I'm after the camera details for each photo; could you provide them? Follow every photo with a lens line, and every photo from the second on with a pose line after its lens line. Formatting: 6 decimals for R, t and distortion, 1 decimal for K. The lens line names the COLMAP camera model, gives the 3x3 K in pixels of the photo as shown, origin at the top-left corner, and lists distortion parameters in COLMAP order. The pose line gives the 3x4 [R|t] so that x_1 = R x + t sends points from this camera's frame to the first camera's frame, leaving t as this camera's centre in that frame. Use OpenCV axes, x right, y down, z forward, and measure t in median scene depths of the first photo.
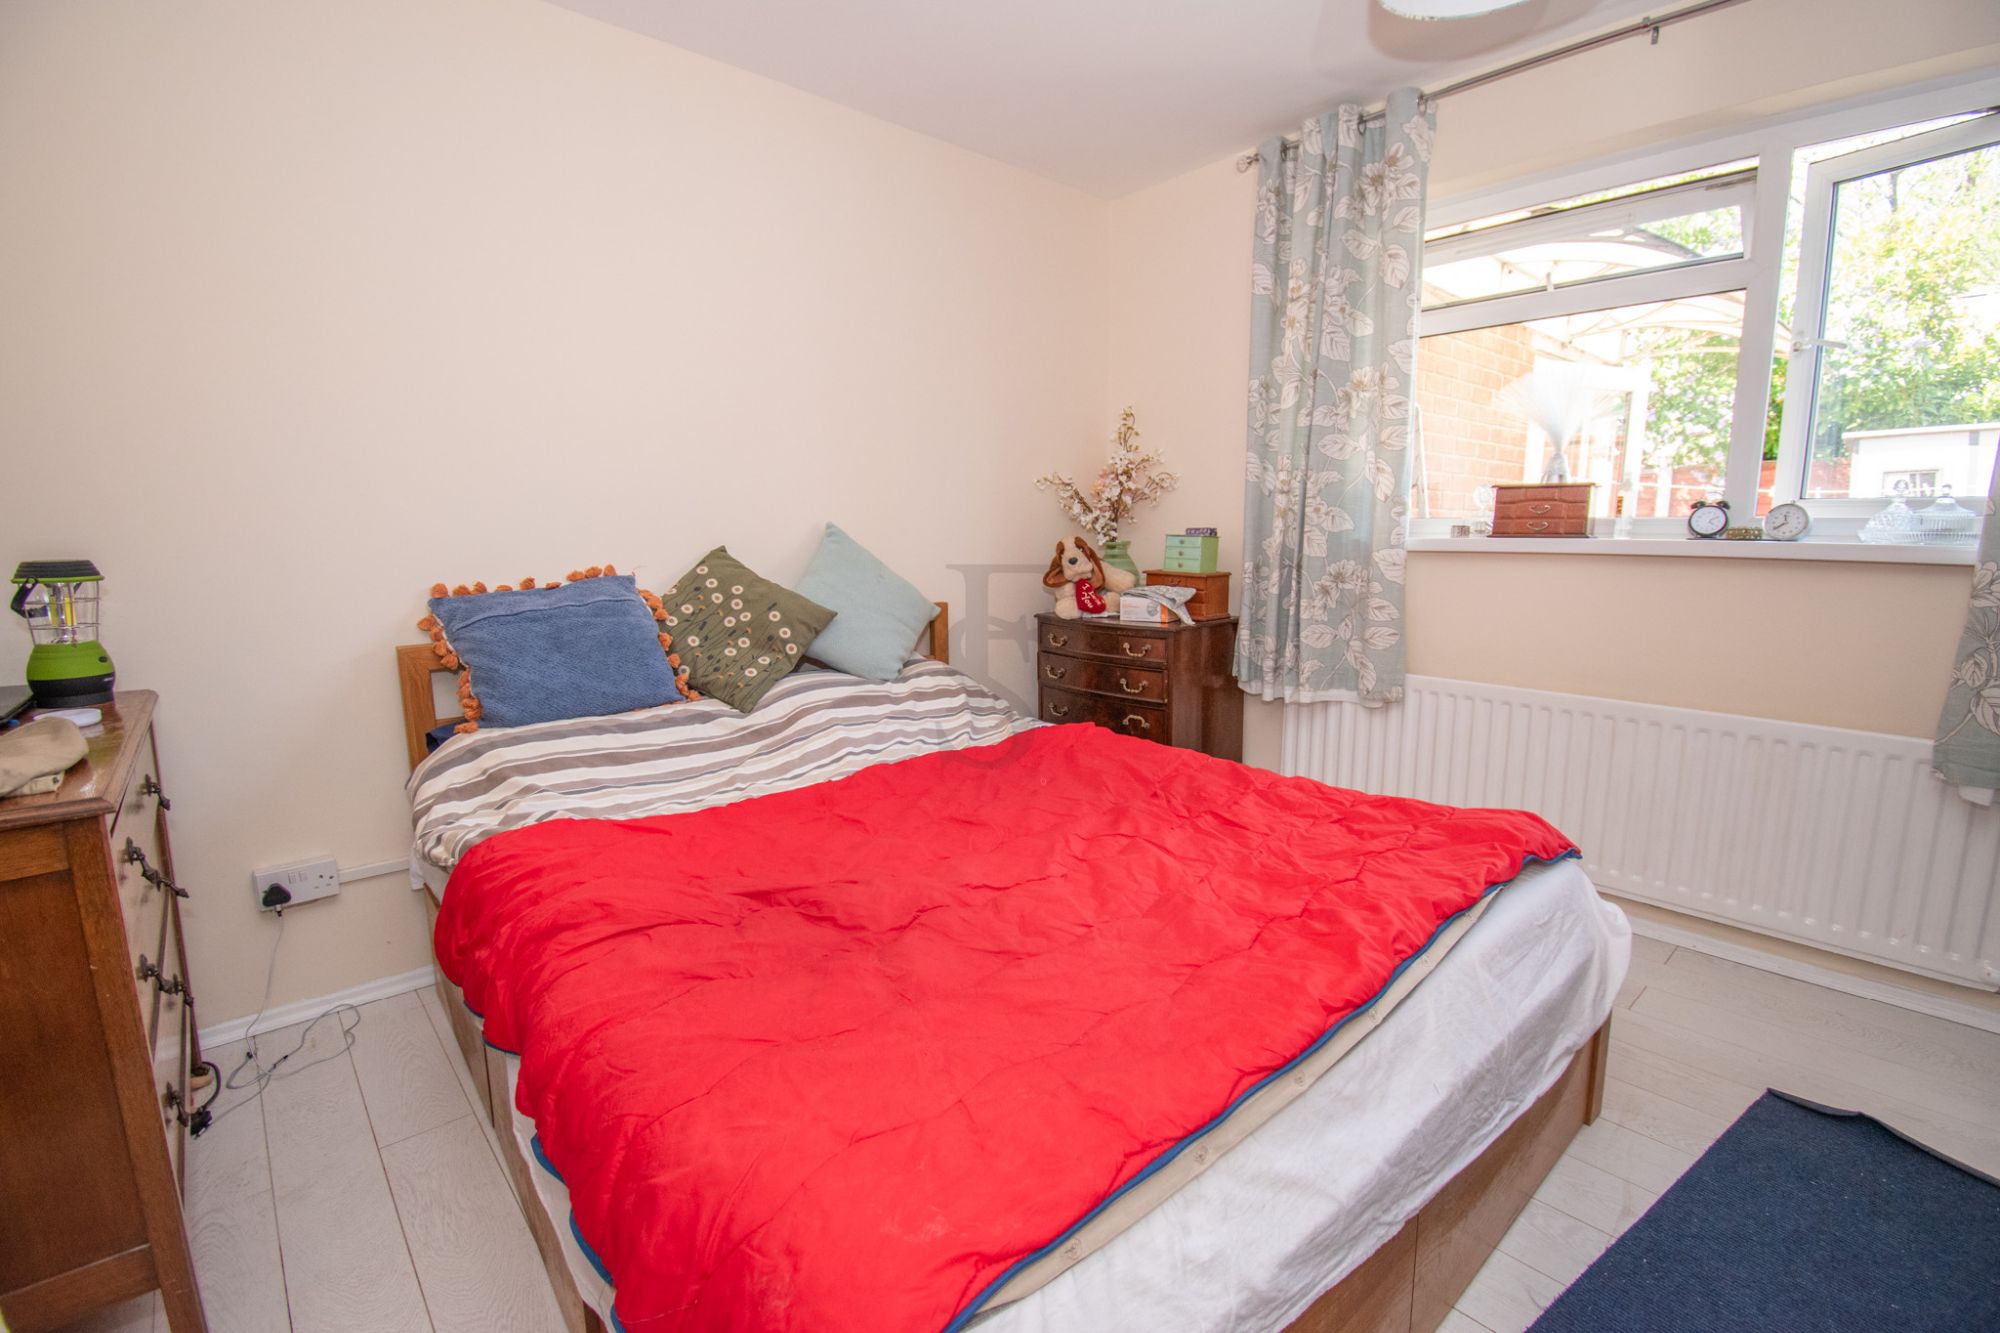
lens RADIAL K [[881.3, 0, 1011.8], [0, 881.3, 670.3], [0, 0, 1]] dist [-0.011505, -0.007309]
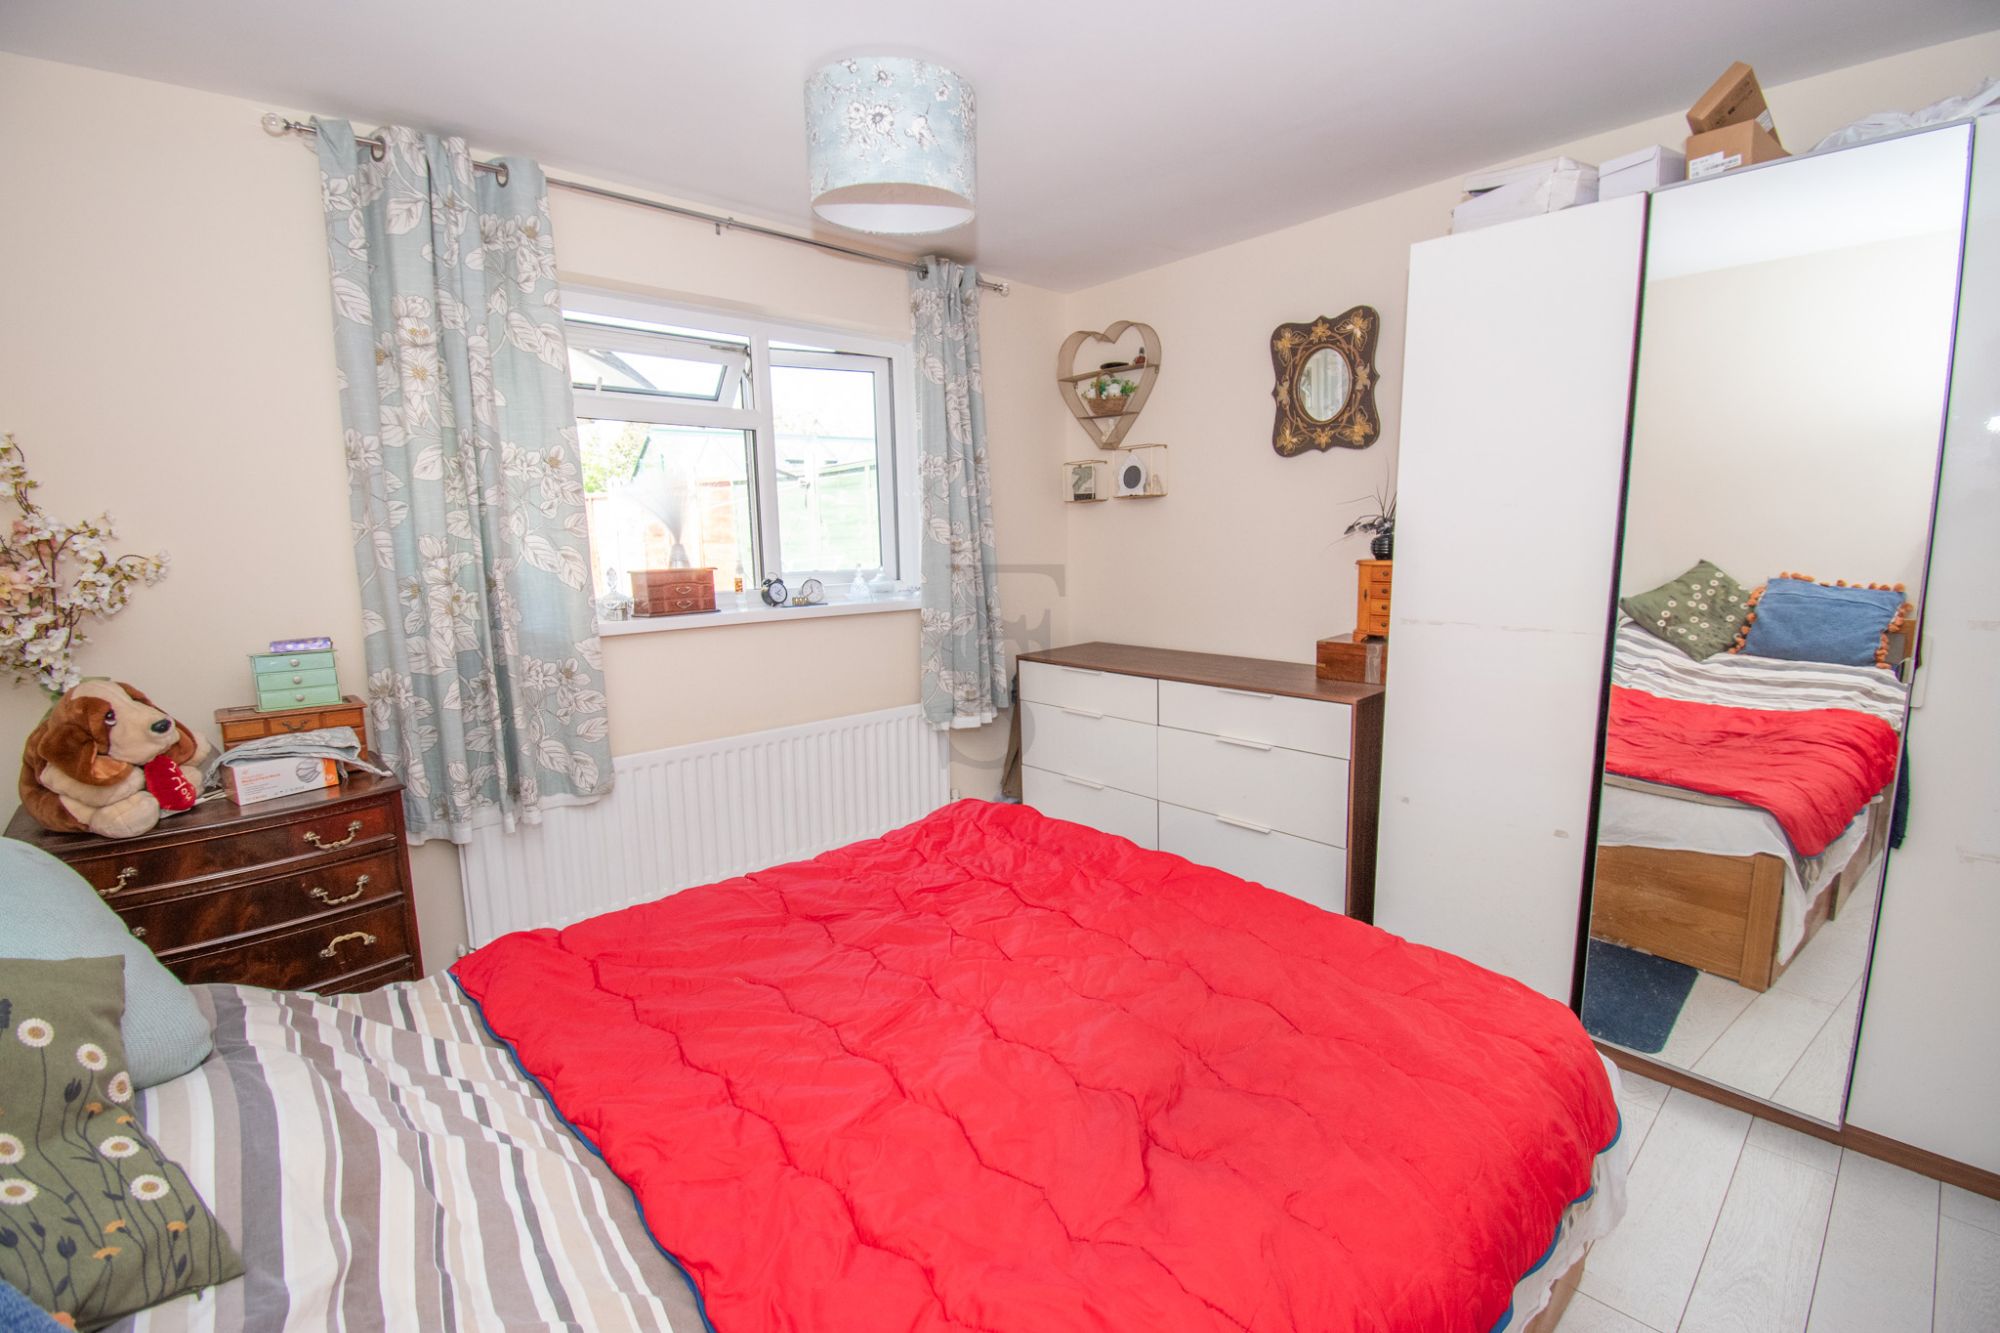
lens RADIAL K [[881.3, 0, 1008.7], [0, 881.3, 662.2], [0, 0, 1]] dist [-0.011505, -0.007309]
pose [[-0.020716, -0.140348, 0.989885, -0.545088], [0.180867, 0.973236, 0.141773, -0.167455], [-0.983289, 0.181975, 0.005223, 0.551463]]
